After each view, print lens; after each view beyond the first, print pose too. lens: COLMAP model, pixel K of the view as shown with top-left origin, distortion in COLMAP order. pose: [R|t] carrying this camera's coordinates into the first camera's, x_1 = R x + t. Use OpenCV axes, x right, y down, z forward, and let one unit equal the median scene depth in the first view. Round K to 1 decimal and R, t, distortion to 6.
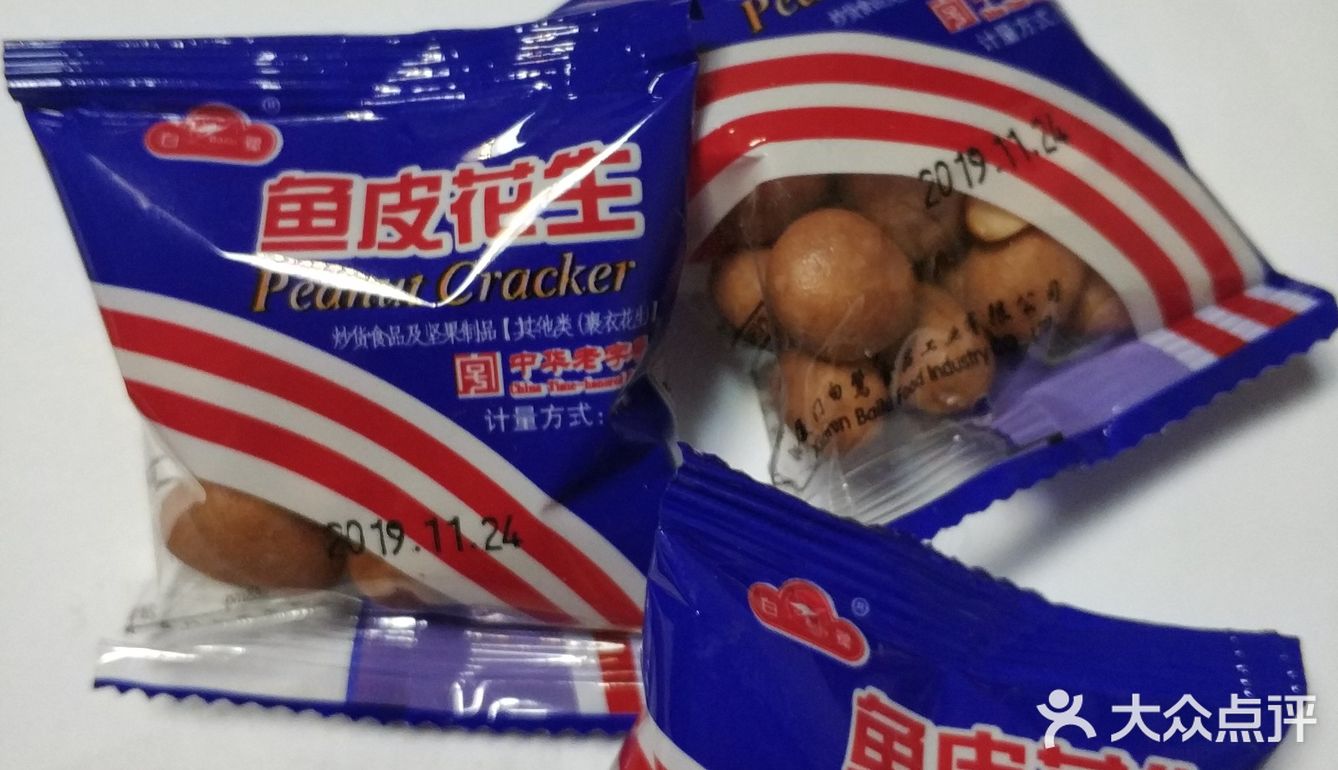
lens RADIAL K [[1531.3, 0, 669.0], [0, 1531.3, 385.0], [0, 0, 1]] dist [-0.020069, -0.031851]
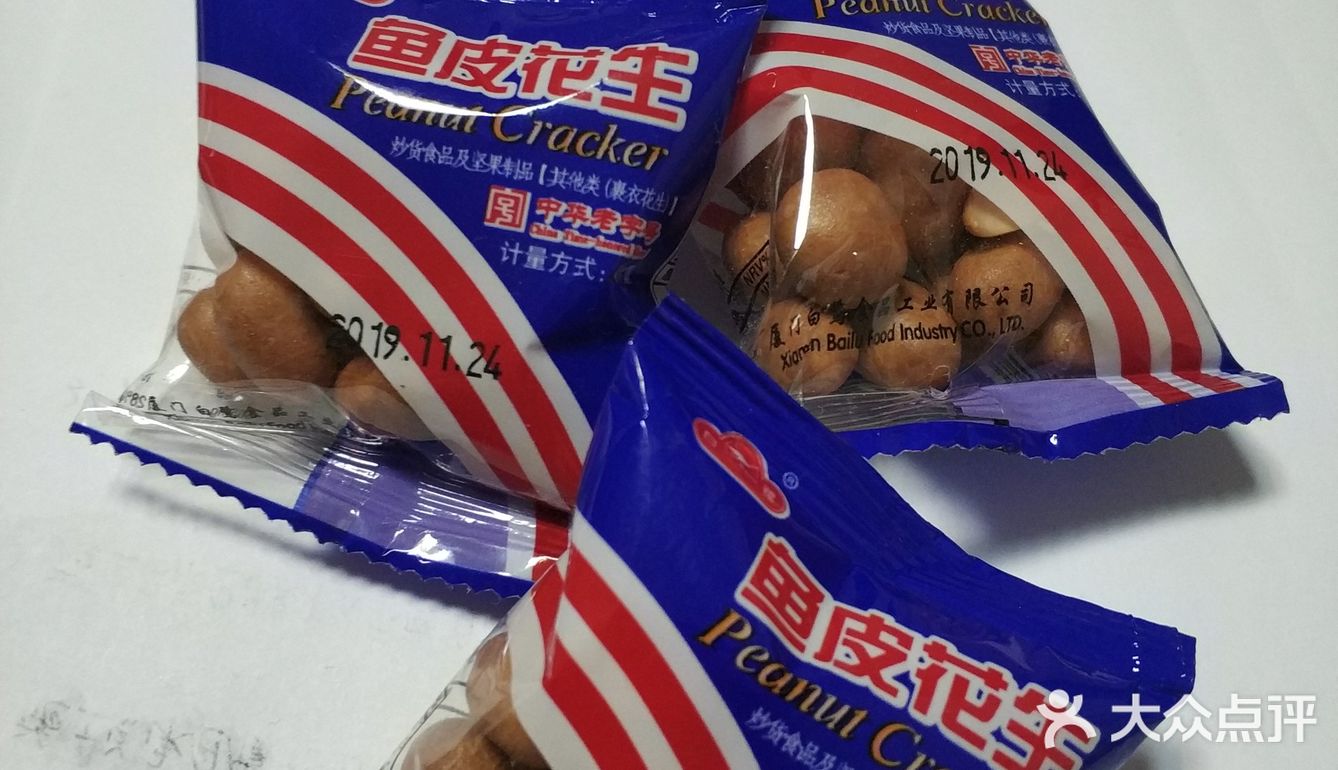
lens RADIAL K [[1531.3, 0, 669.0], [0, 1531.3, 385.0], [0, 0, 1]] dist [-0.020069, -0.031851]
pose [[0.967392, 0.250364, -0.038343, 0.064348], [-0.252550, 0.941961, -0.221196, 0.329994], [-0.019262, 0.223667, 0.974475, -0.059055]]
